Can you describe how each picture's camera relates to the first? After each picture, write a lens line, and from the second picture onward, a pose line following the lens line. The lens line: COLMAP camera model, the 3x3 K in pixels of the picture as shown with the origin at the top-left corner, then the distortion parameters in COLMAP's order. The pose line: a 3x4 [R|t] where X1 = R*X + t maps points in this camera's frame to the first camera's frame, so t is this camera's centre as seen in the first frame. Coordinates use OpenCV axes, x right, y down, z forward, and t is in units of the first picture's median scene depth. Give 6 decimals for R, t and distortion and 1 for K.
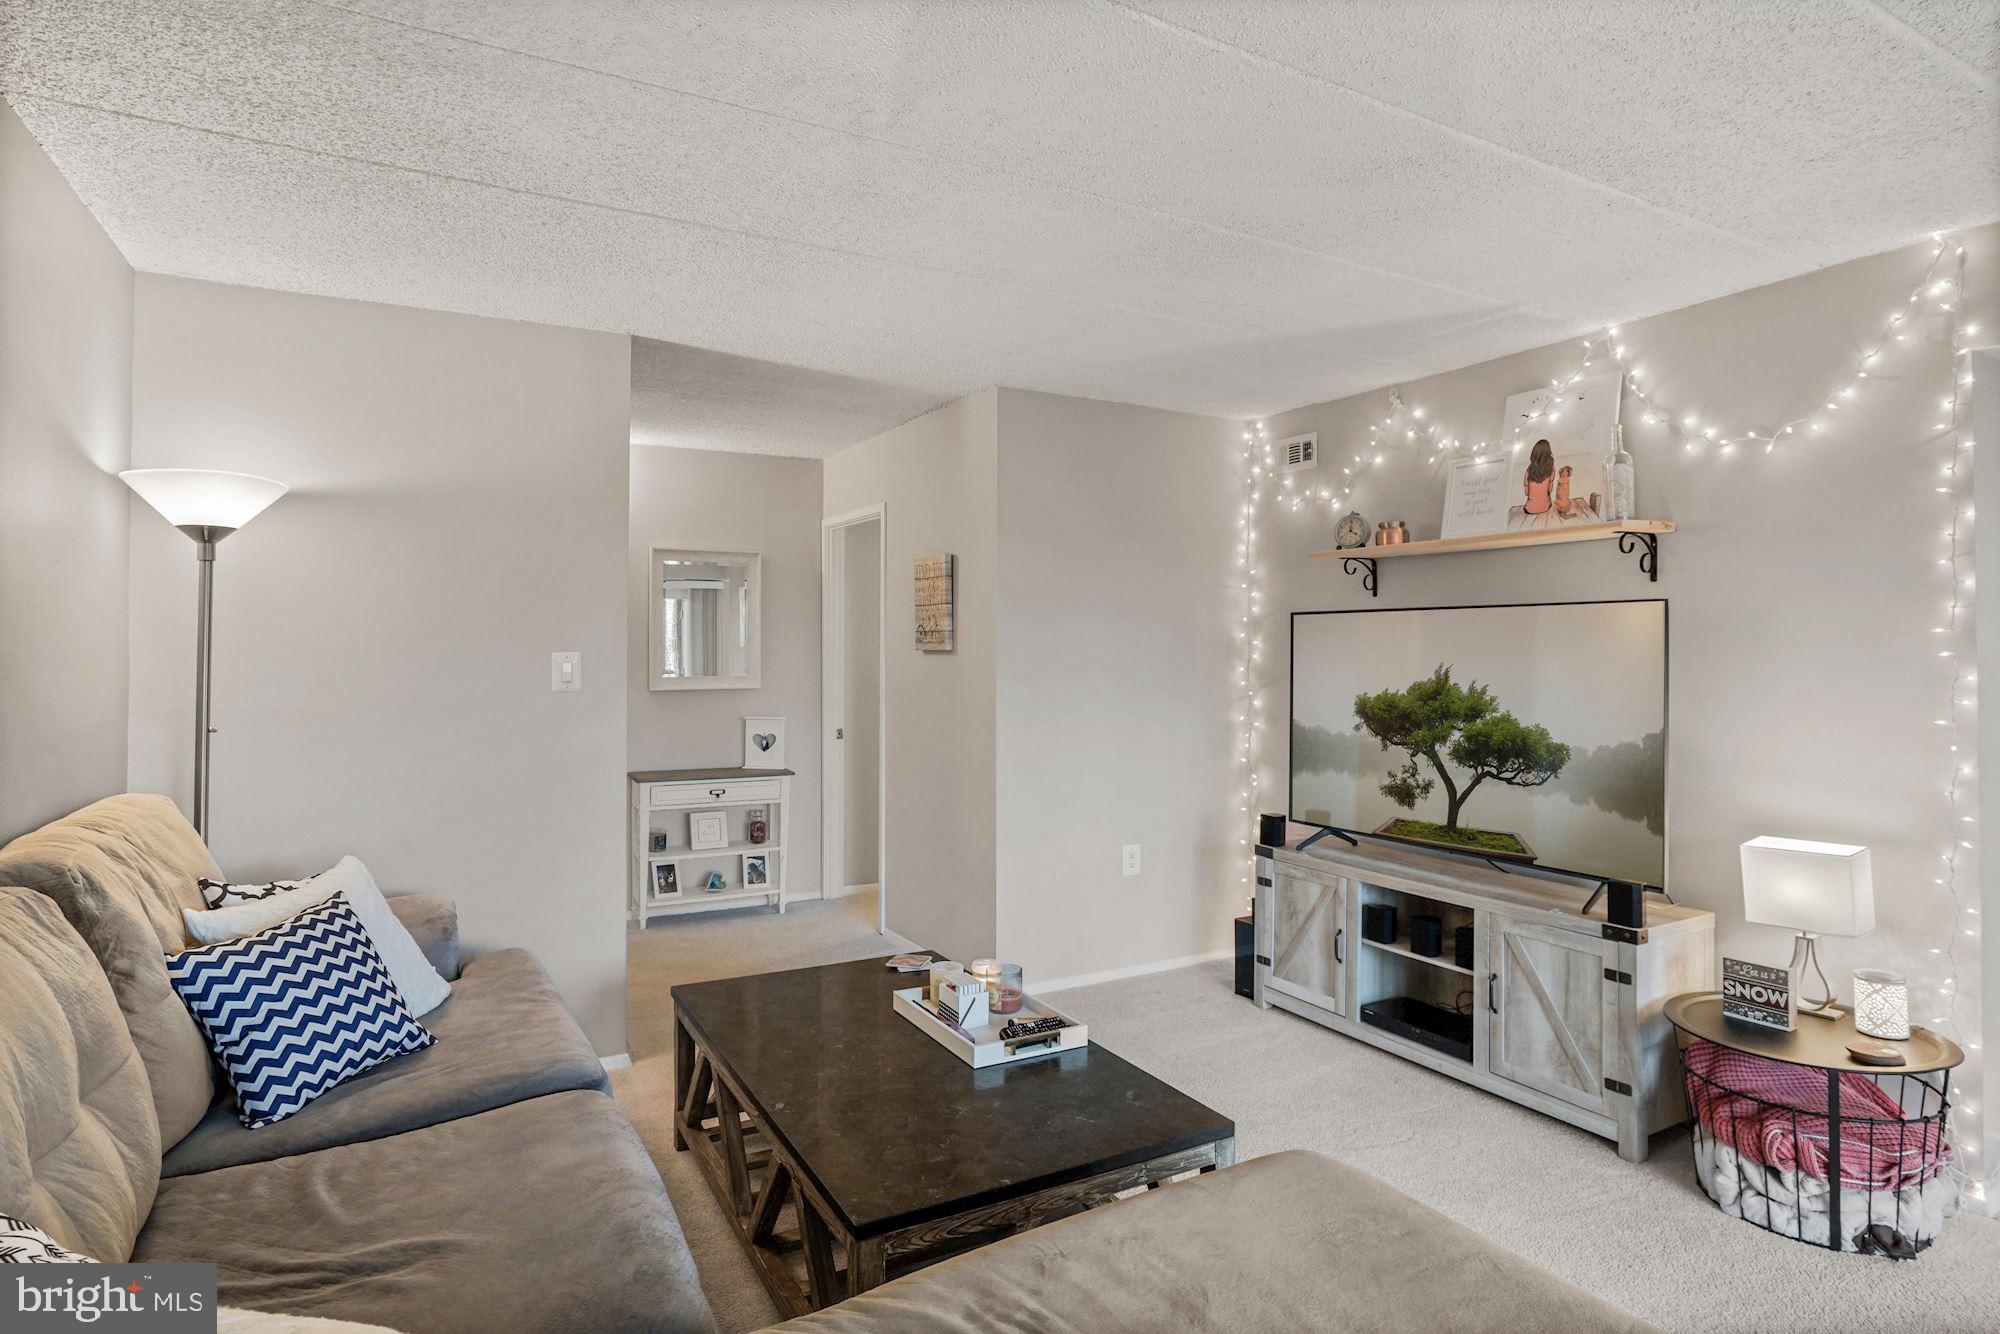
lens RADIAL K [[1038.7, 0, 1001.6], [0, 1038.7, 591.5], [0, 0, 1]] dist [-0.031991, 0.025942]
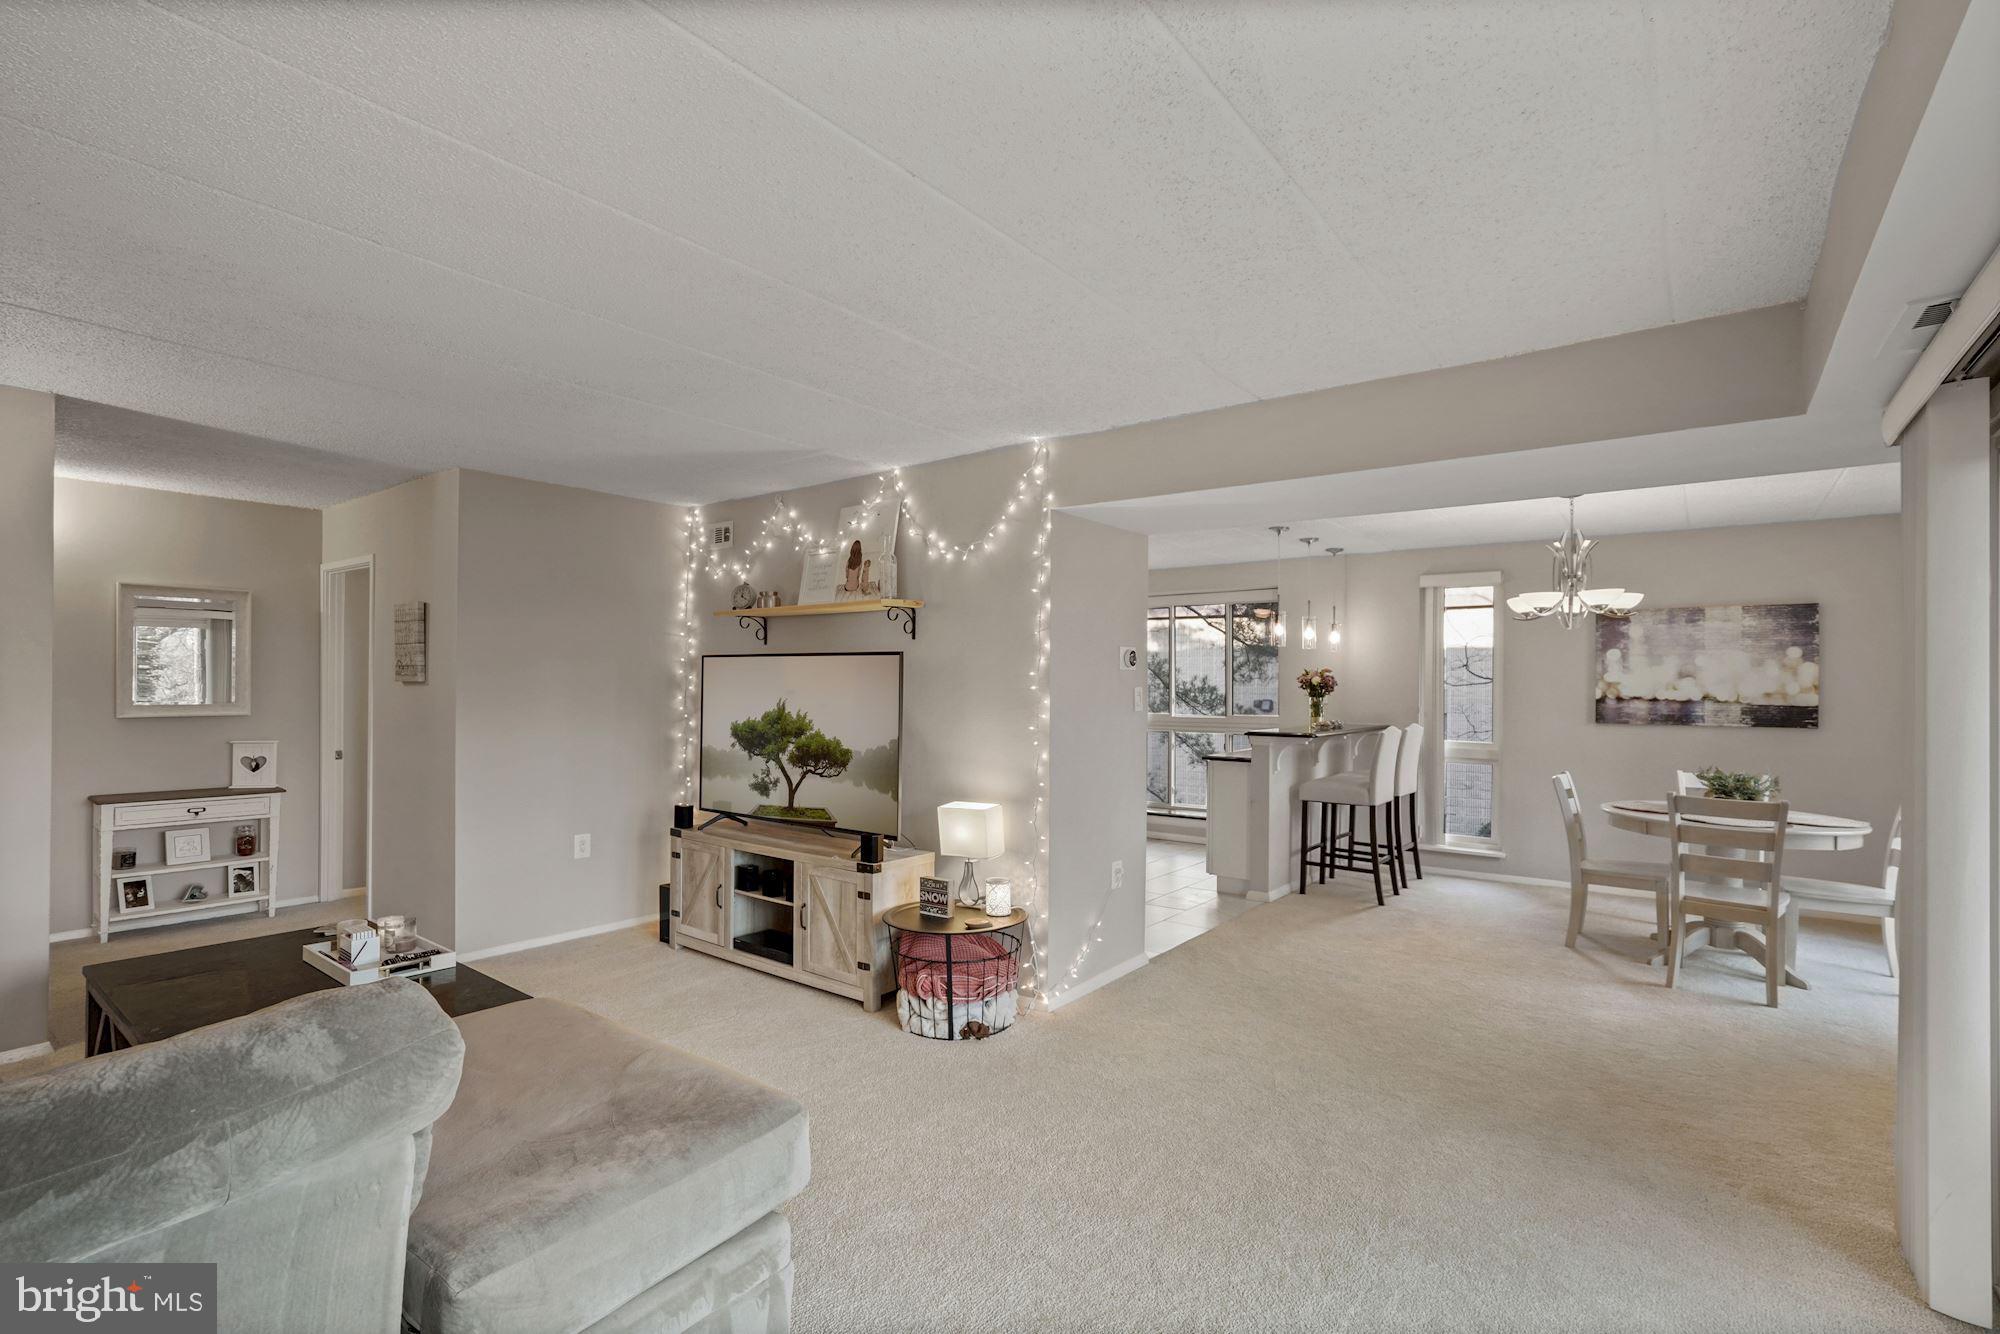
lens RADIAL K [[949.0, 0, 1001.8], [0, 949.0, 662.4], [0, 0, 1]] dist [-0.002392, 0.008414]
pose [[0.936952, 0.013842, 0.349183, 0.248351], [-0.025777, 0.999231, 0.029553, -0.019775], [-0.348505, -0.036691, 0.936589, -0.337526]]
